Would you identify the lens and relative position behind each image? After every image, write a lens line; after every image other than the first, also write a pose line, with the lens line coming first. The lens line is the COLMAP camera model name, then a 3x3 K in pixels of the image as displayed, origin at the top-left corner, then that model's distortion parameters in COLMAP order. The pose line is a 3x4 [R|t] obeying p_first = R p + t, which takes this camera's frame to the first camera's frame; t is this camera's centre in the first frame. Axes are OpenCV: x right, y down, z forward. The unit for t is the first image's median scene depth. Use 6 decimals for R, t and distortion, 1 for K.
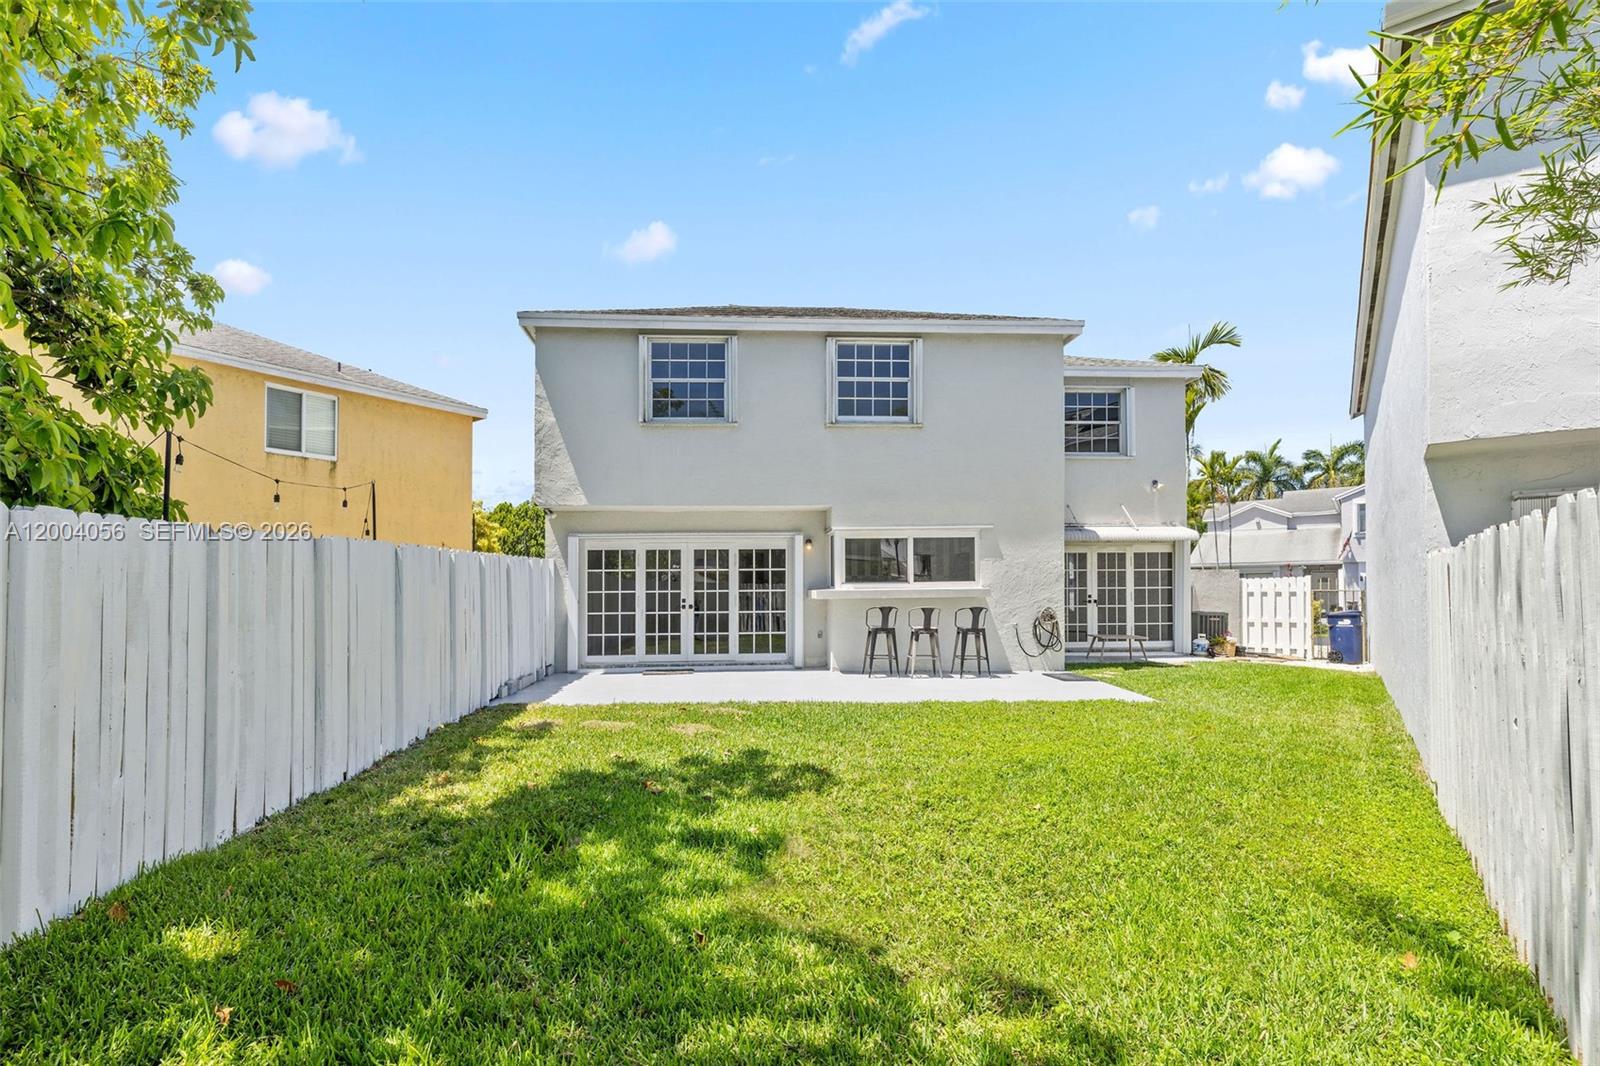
lens RADIAL K [[671.3, 0, 800.4], [0, 671.3, 533.4], [0, 0, 1]] dist [-0.004759, 0.000530]
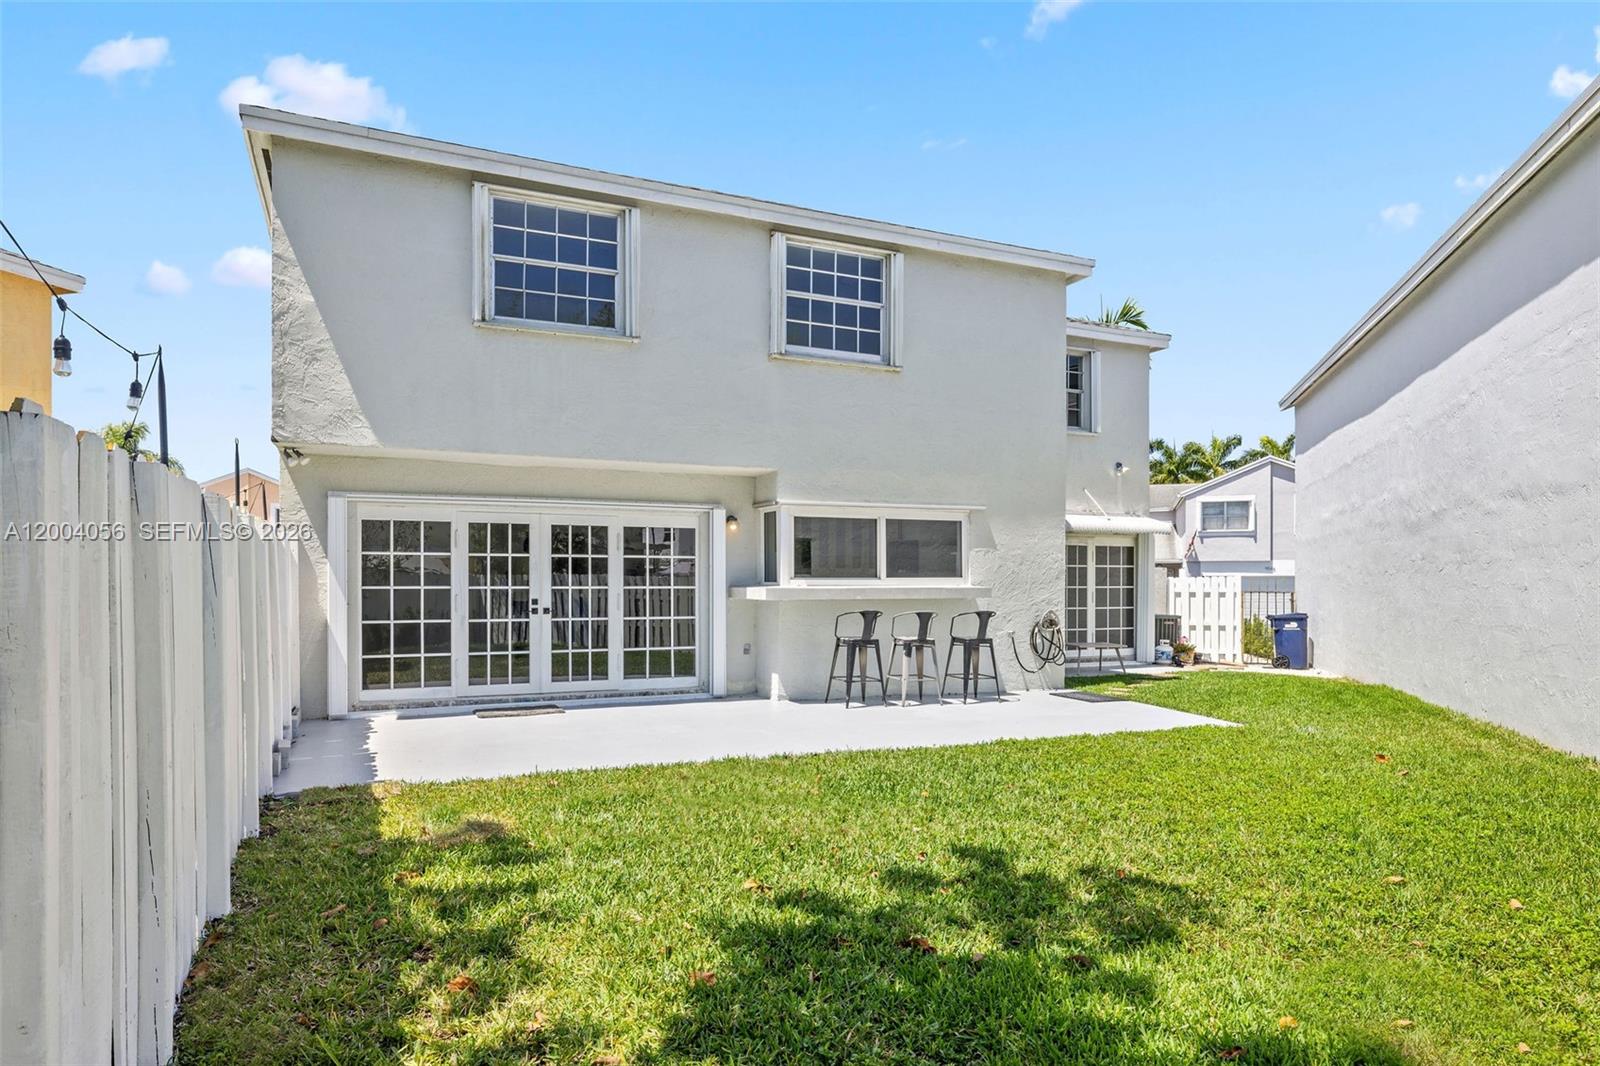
lens RADIAL K [[817.7, 0, 800.5], [0, 817.7, 541.9], [0, 0, 1]] dist [-0.004217, 0.000029]
pose [[0.932871, 0.026194, 0.359257, -0.231746], [-0.037566, 0.998989, 0.024708, 0.012607], [-0.358247, -0.036546, 0.932911, 0.169437]]
